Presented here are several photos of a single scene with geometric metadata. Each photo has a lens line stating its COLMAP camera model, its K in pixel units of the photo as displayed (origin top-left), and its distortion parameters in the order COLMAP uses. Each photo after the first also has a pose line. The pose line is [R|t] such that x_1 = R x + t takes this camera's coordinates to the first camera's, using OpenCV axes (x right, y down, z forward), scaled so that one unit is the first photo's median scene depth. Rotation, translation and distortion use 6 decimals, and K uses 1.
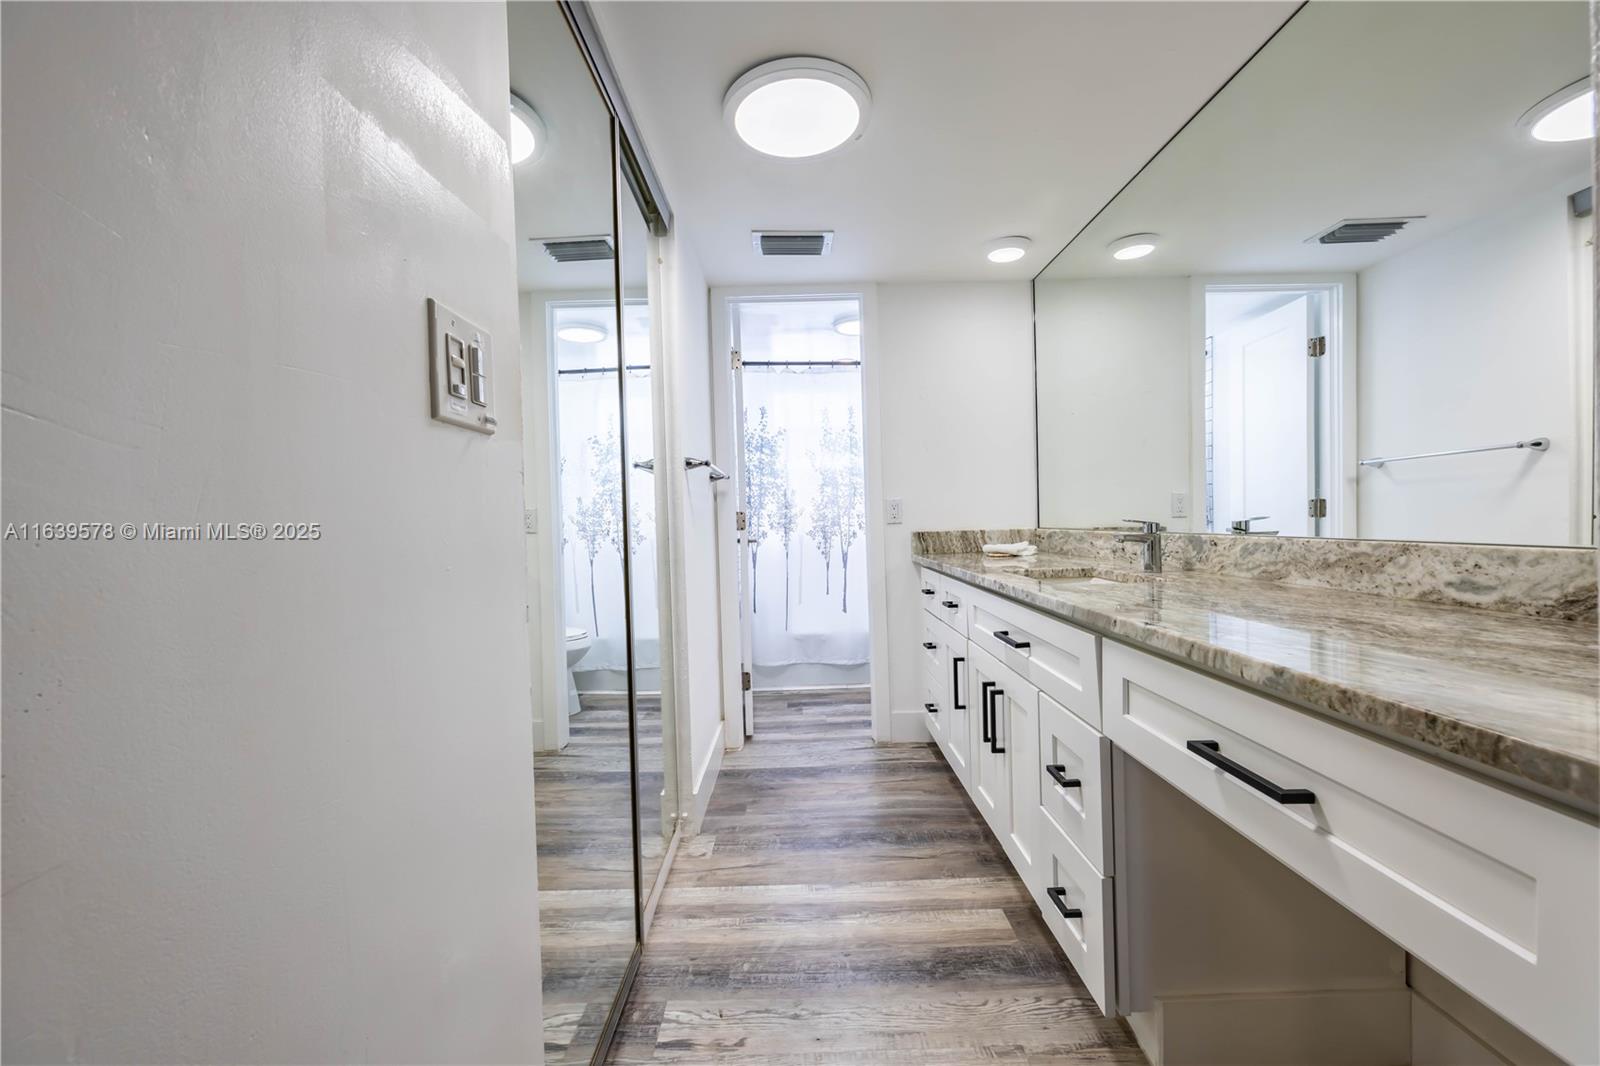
lens RADIAL K [[631.1, 0, 798.0], [0, 631.1, 532.7], [0, 0, 1]] dist [-0.007603, 0.000523]
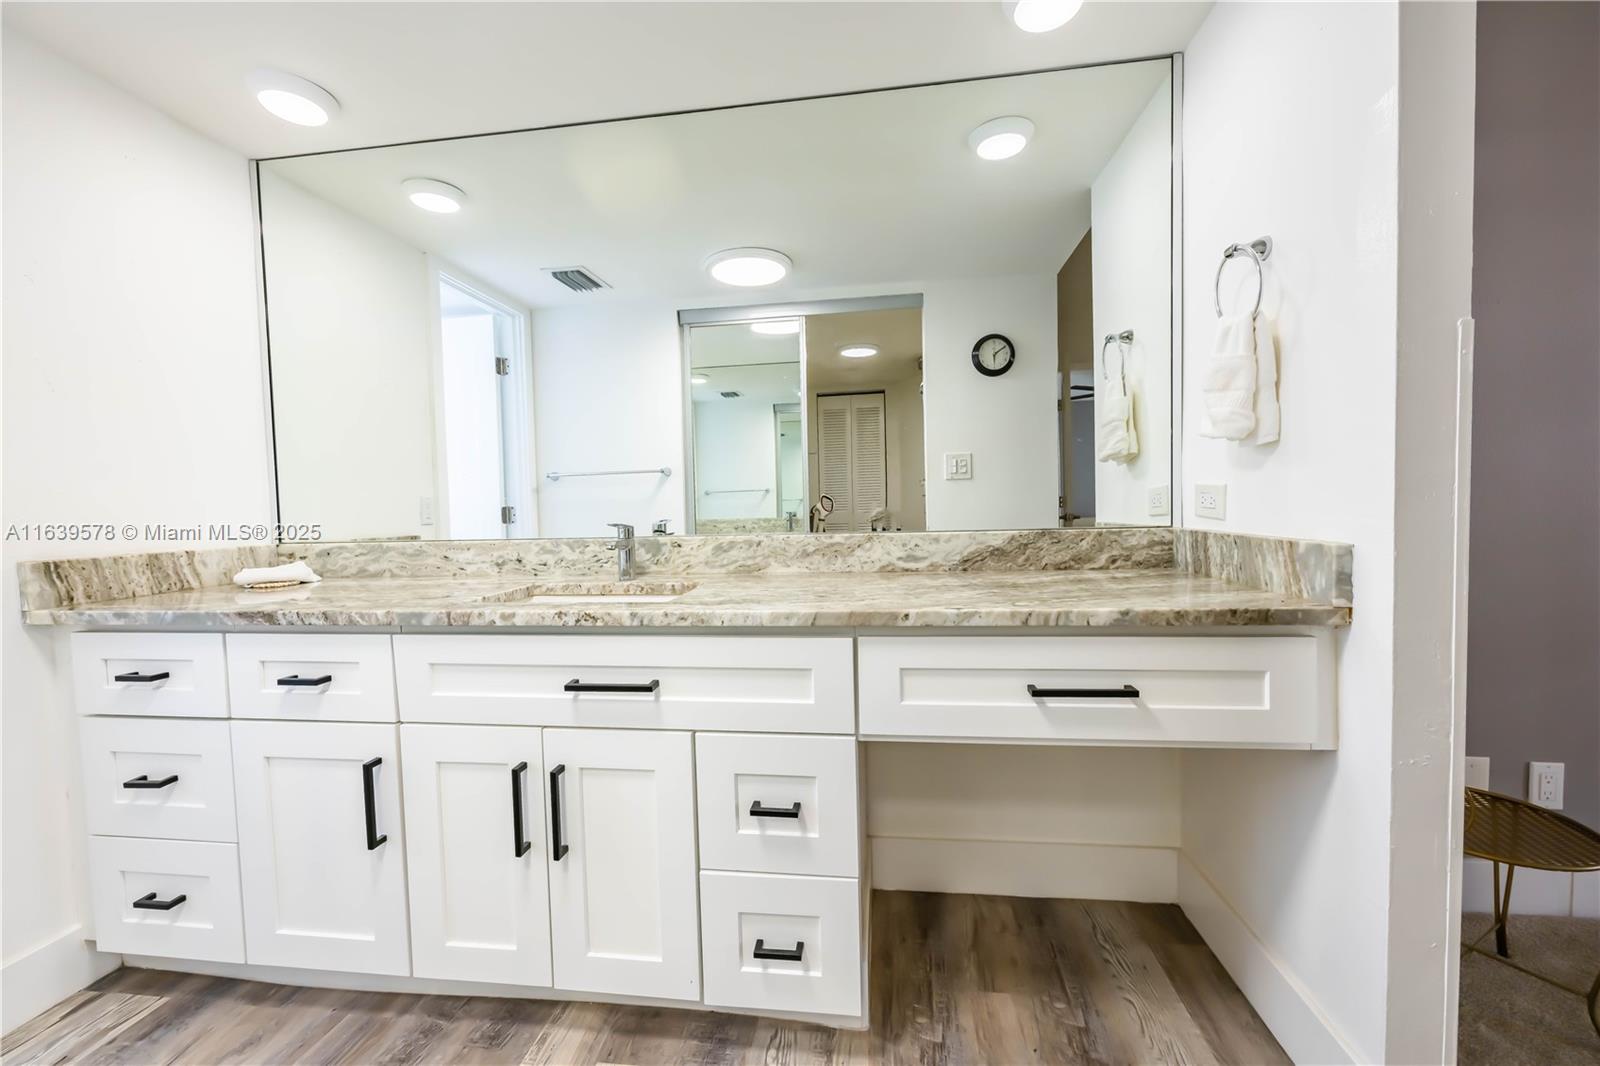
lens RADIAL K [[635.9, 0, 803.4], [0, 635.9, 528.0], [0, 0, 1]] dist [-0.007051, 0.000065]
pose [[0.130728, -0.017365, 0.991266, -0.432443], [0.041867, 0.999051, 0.011980, -0.017793], [-0.990534, 0.039936, 0.131331, 0.787182]]
